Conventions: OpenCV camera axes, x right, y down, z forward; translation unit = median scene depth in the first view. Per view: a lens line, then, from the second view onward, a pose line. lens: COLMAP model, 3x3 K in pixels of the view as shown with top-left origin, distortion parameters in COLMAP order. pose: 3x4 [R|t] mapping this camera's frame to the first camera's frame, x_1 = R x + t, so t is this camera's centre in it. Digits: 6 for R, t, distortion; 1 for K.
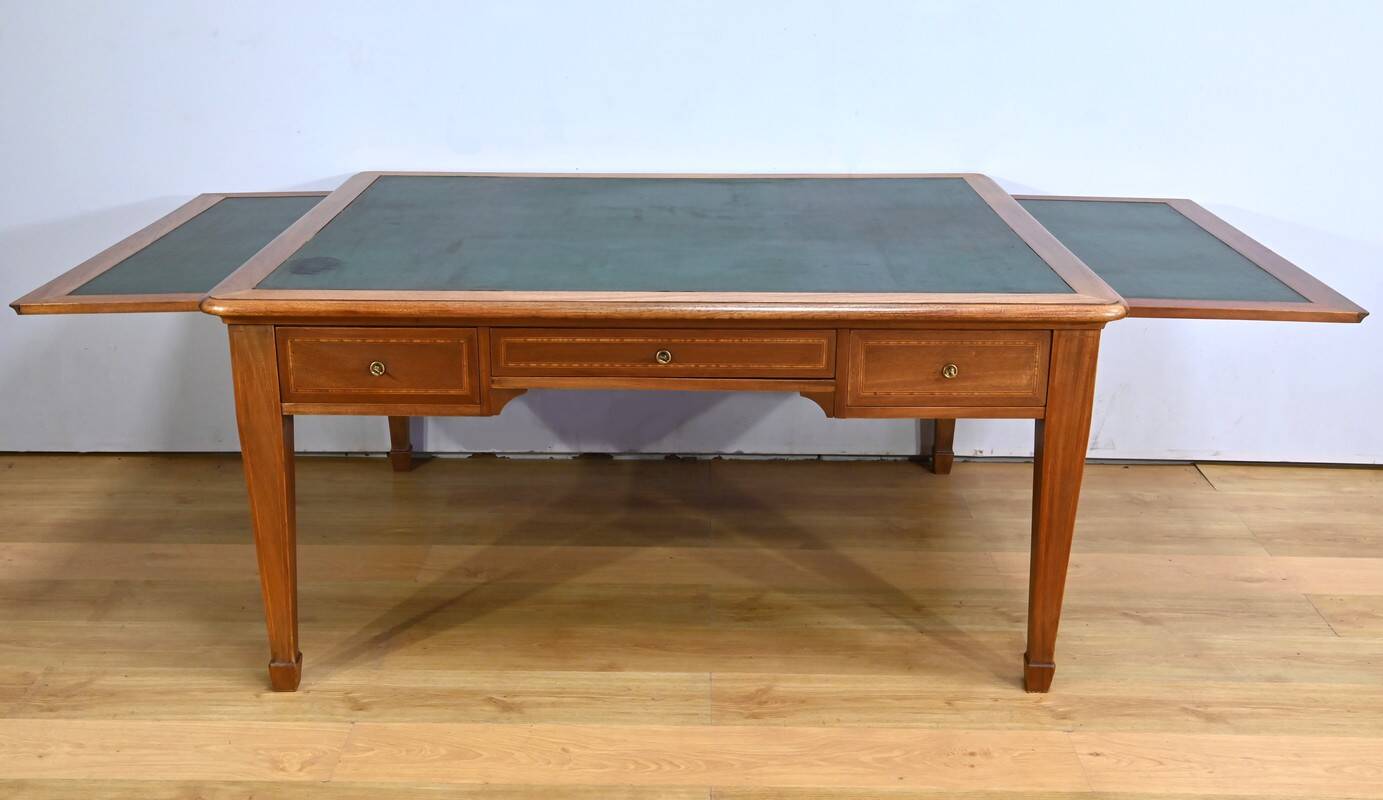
lens RADIAL K [[1486.9, 0, 683.9], [0, 1486.9, 381.1], [0, 0, 1]] dist [-0.001643, 0.000000]
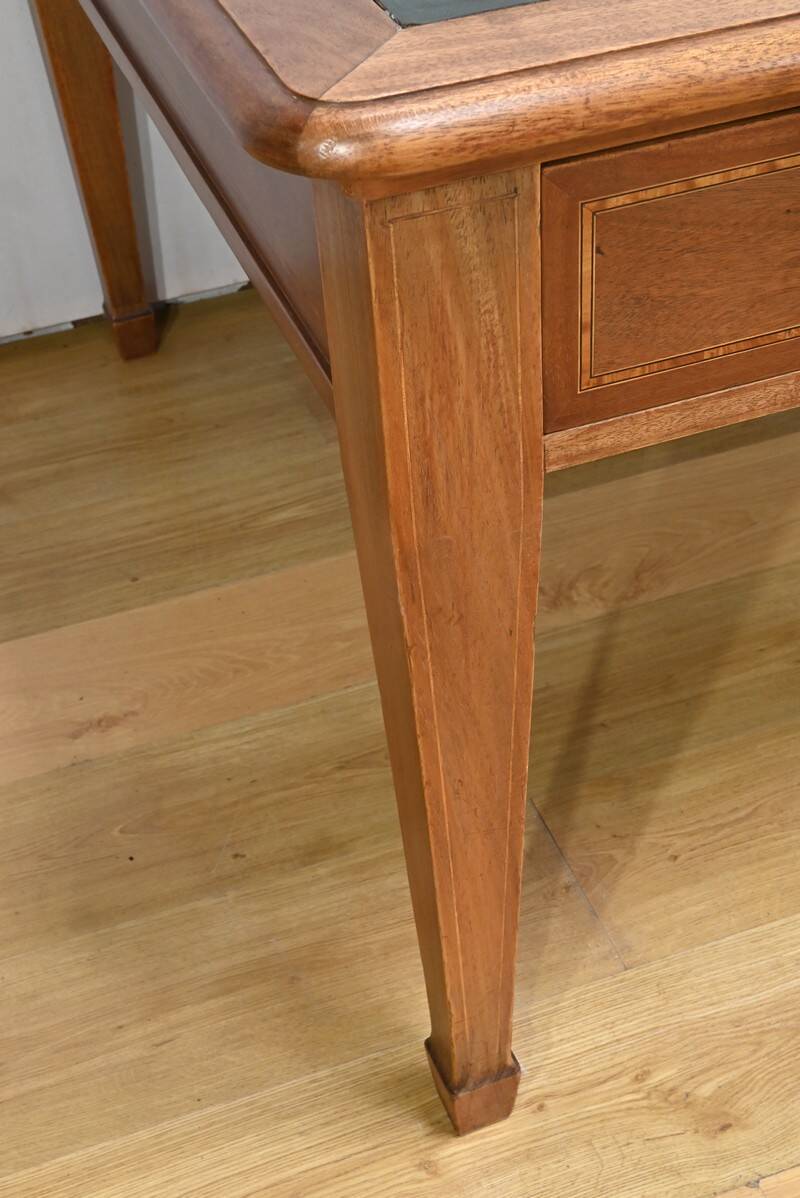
lens RADIAL K [[1677.8, 0, 402.8], [0, 1677.8, 587.1], [0, 0, 1]] dist [-0.010464, 0.000000]
pose [[0.934524, -0.274226, 0.226861, -0.350698], [0.179815, 0.913889, 0.363970, -0.073122], [-0.307136, -0.299346, 0.903360, 0.674055]]
